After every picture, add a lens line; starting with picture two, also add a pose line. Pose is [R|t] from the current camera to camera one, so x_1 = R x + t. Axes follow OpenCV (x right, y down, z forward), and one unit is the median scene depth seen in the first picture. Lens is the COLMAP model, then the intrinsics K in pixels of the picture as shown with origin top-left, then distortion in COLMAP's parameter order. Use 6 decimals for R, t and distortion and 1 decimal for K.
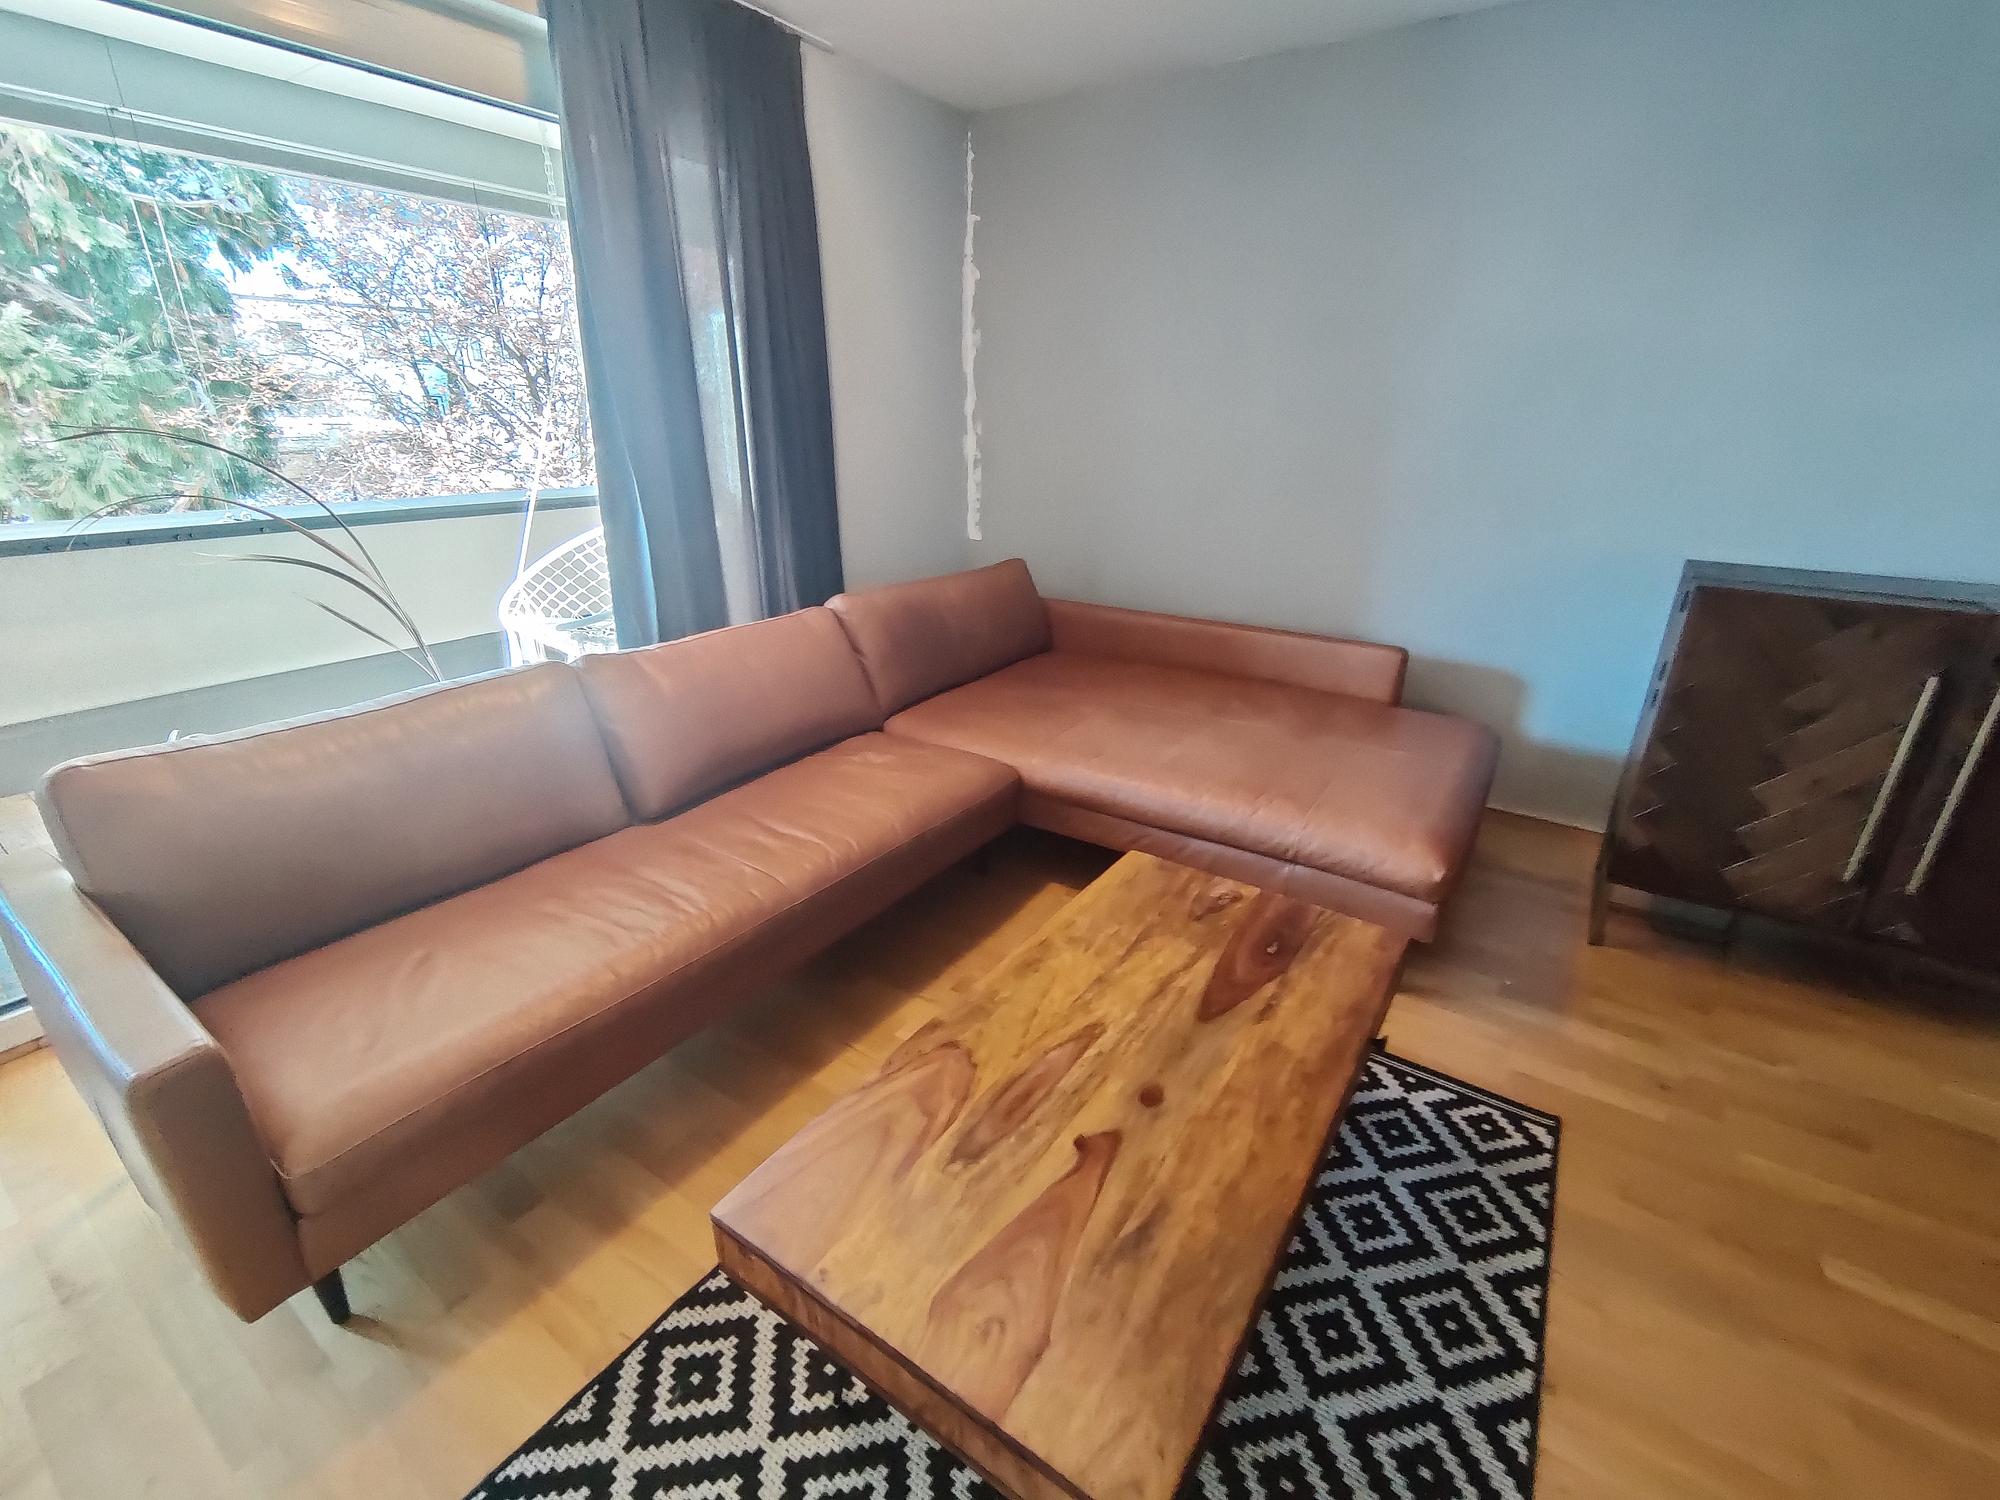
lens RADIAL K [[850.7, 0, 1016.4], [0, 850.7, 752.3], [0, 0, 1]] dist [-0.006599, -0.000155]
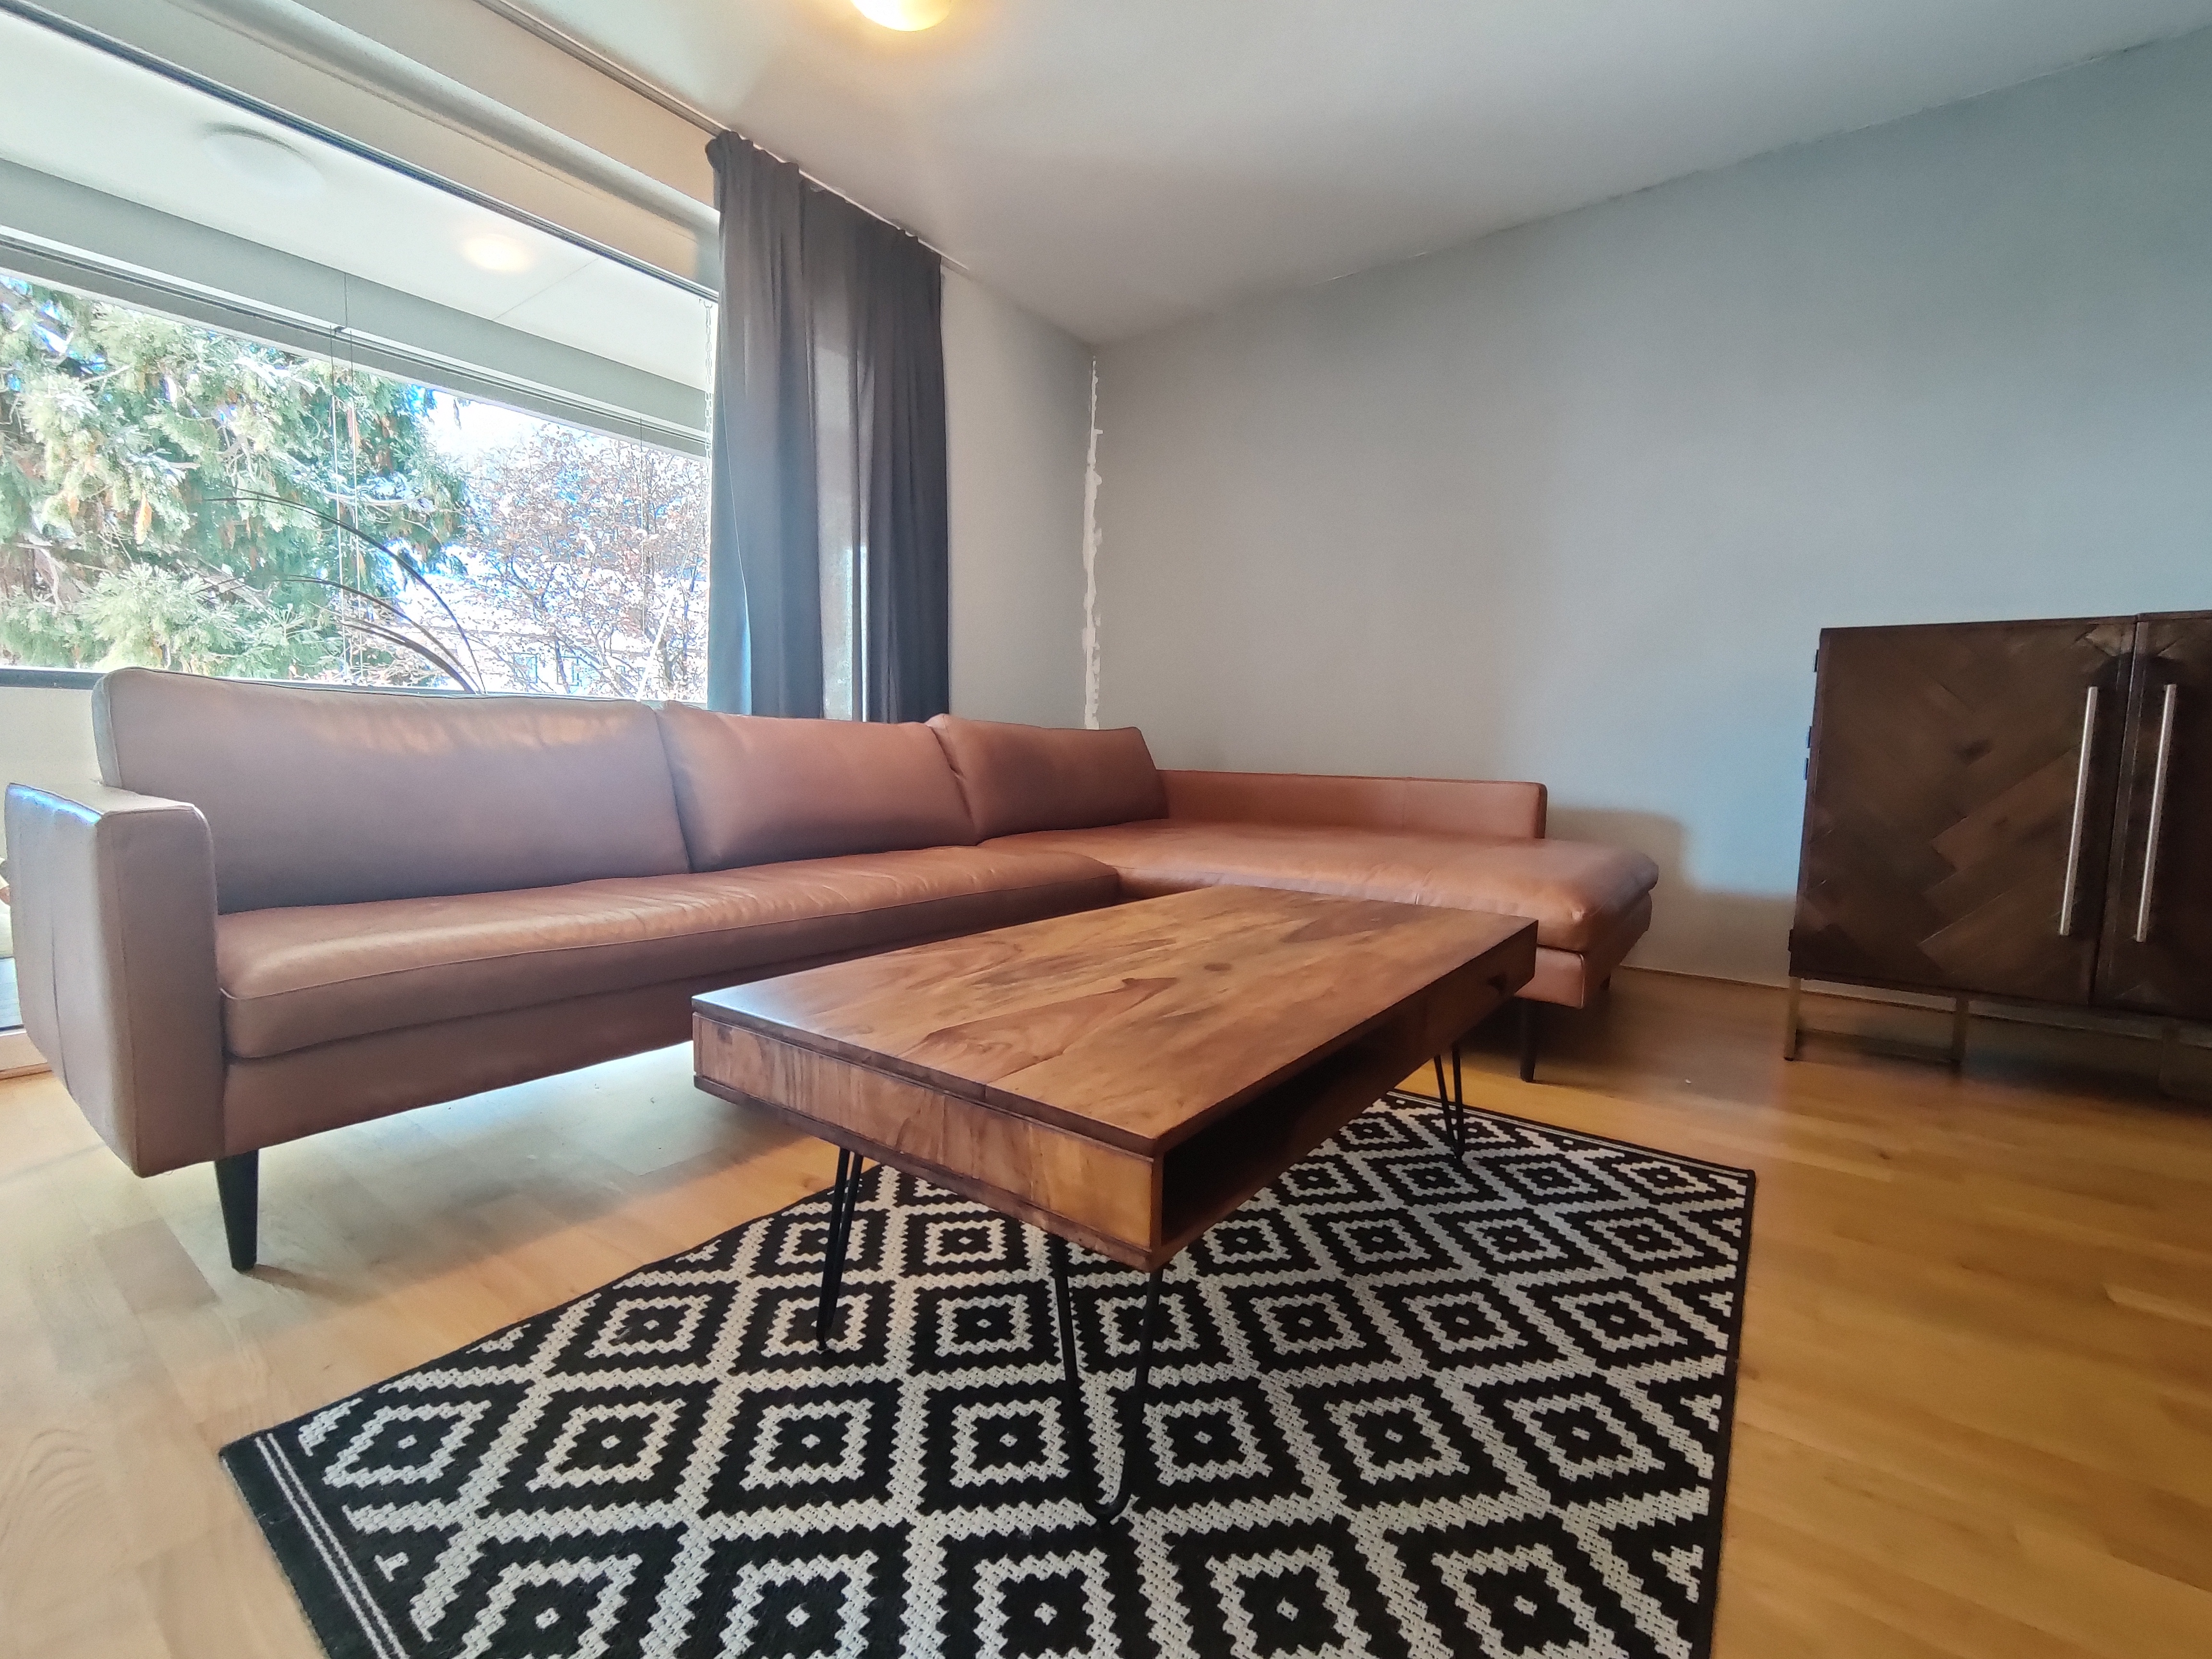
lens RADIAL K [[940.9, 0, 1125.1], [0, 940.9, 835.5], [0, 0, 1]] dist [-0.006599, -0.000155]
pose [[0.999288, 0.007918, -0.036892, 0.055999], [-0.017813, 0.960922, -0.276245, 0.308641], [0.033262, 0.276706, 0.960379, 0.021940]]
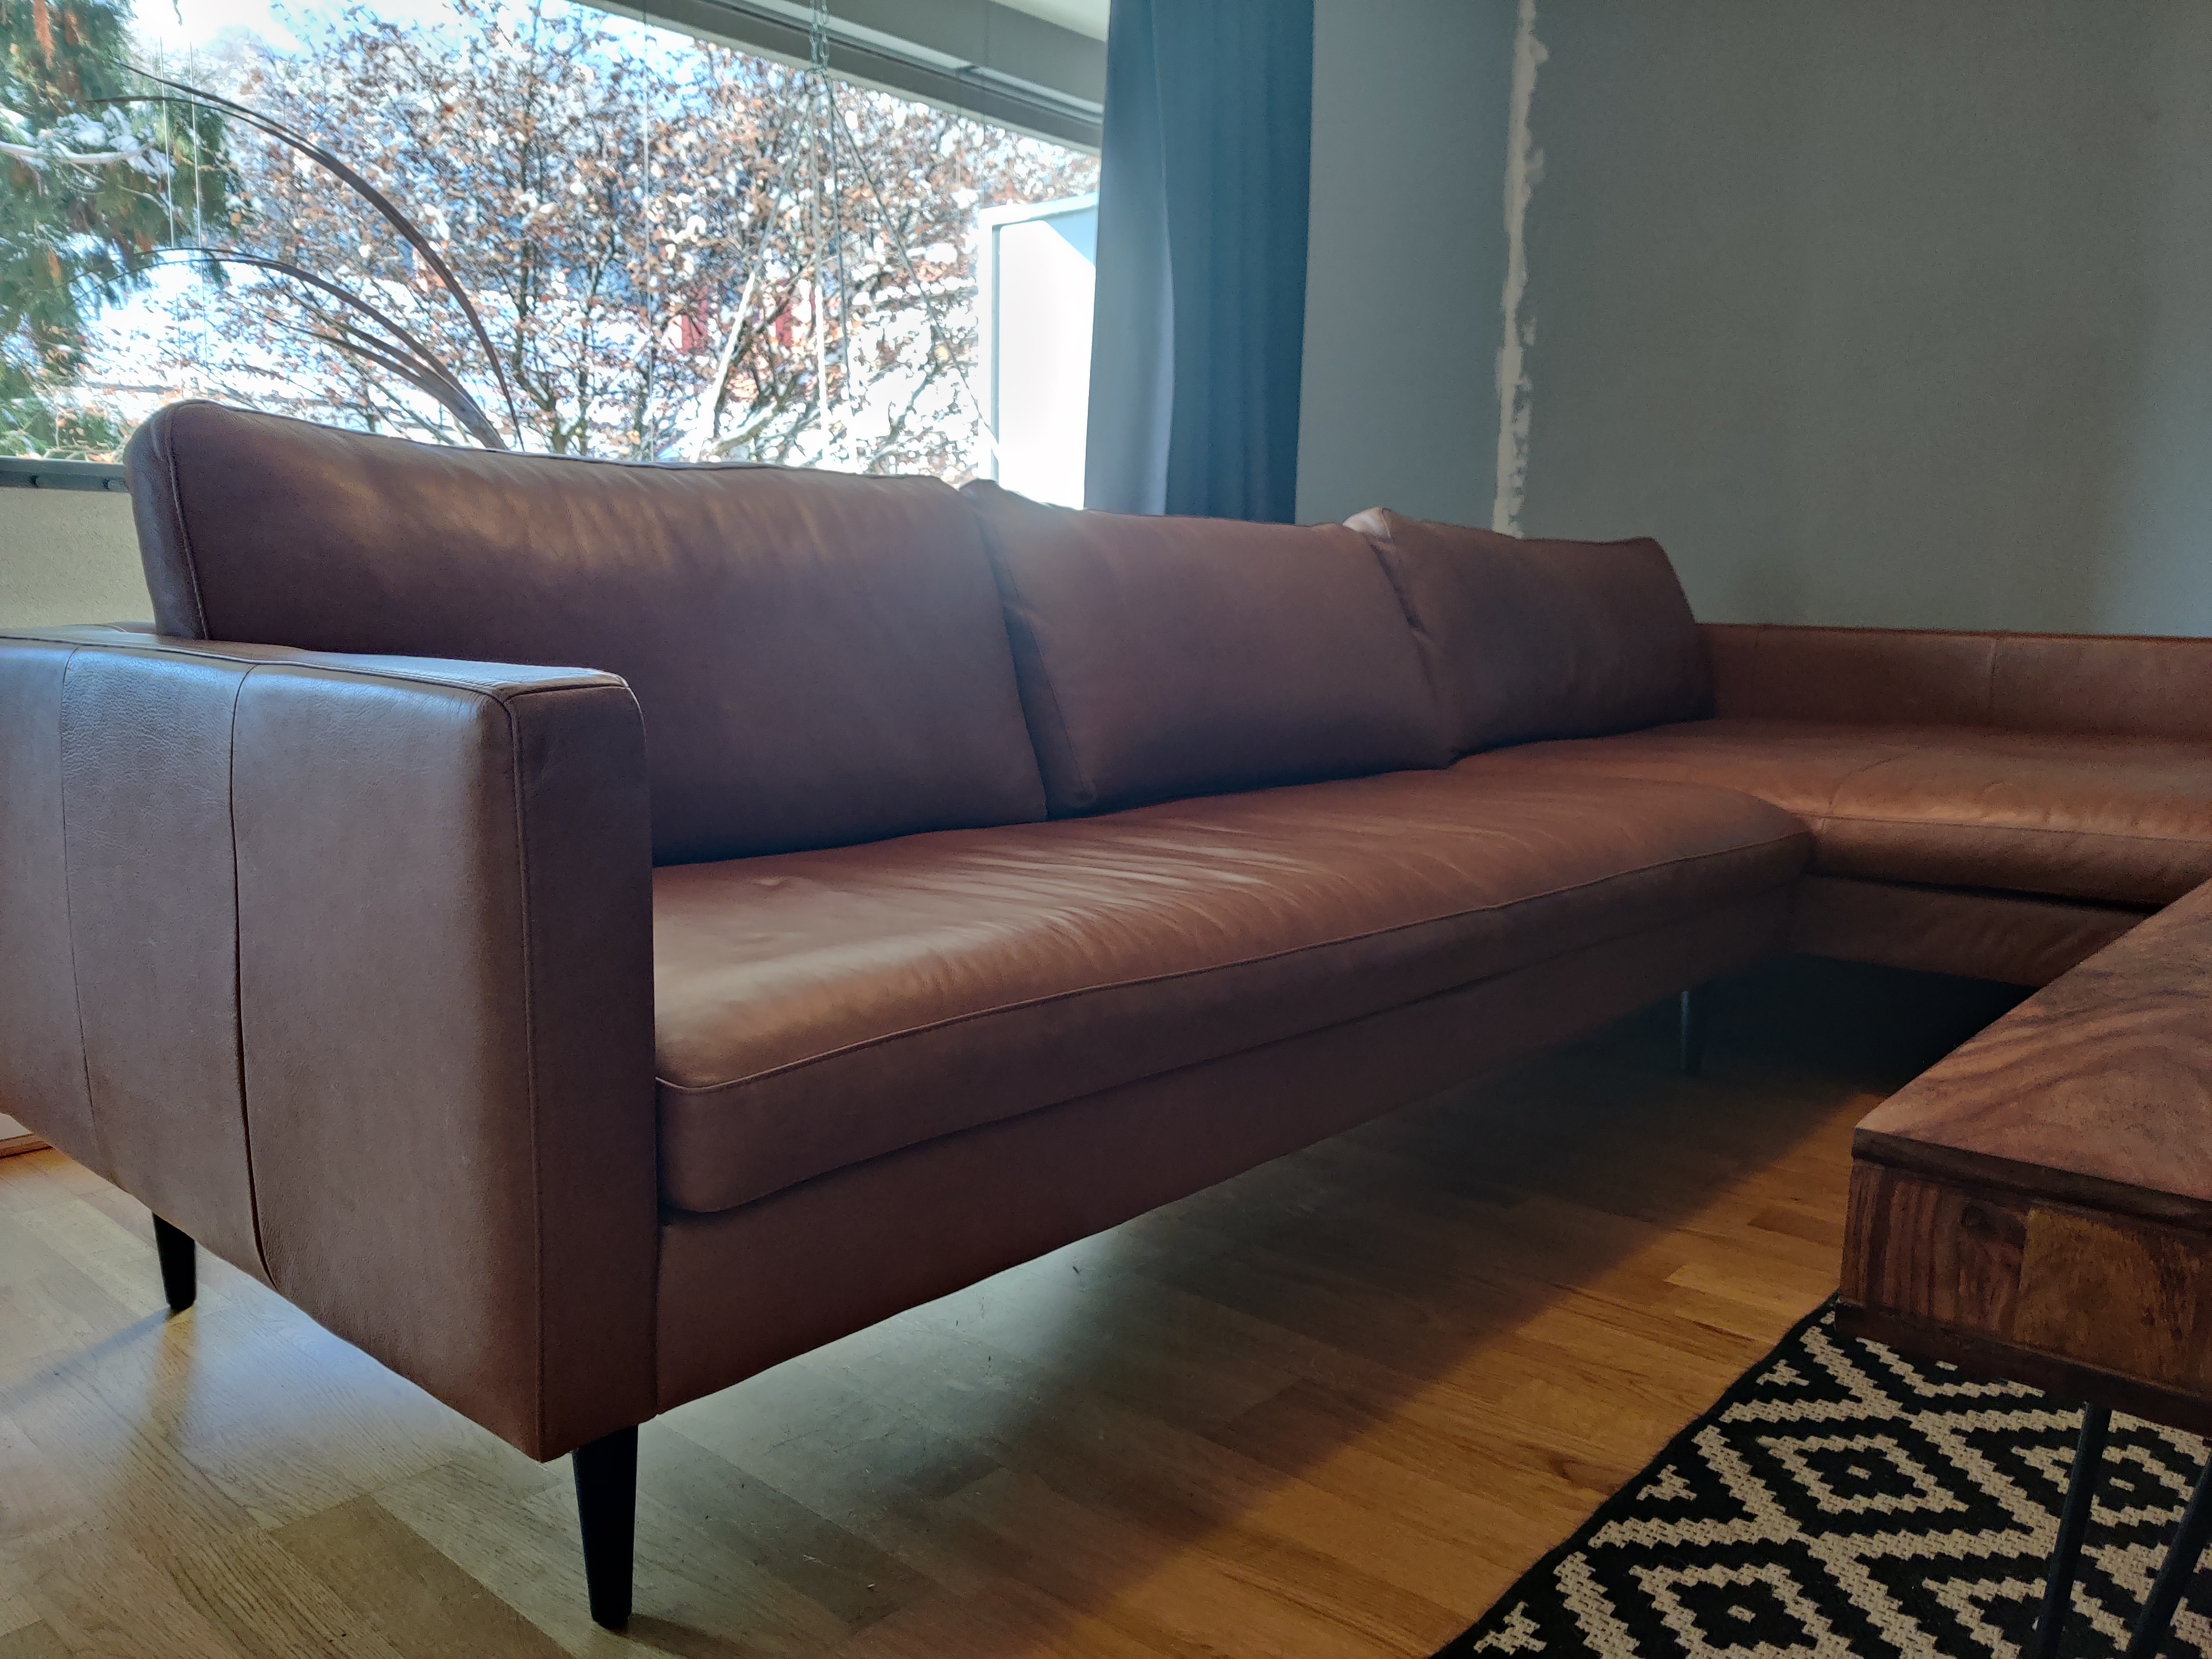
lens RADIAL K [[1675.2, 0, 1109.7], [0, 1675.2, 845.5], [0, 0, 1]] dist [0.012333, -0.019955]
pose [[0.990478, 0.023868, -0.135583, -0.282457], [-0.053154, 0.974788, -0.216710, 0.288814], [0.126992, 0.221854, 0.966775, 0.101846]]
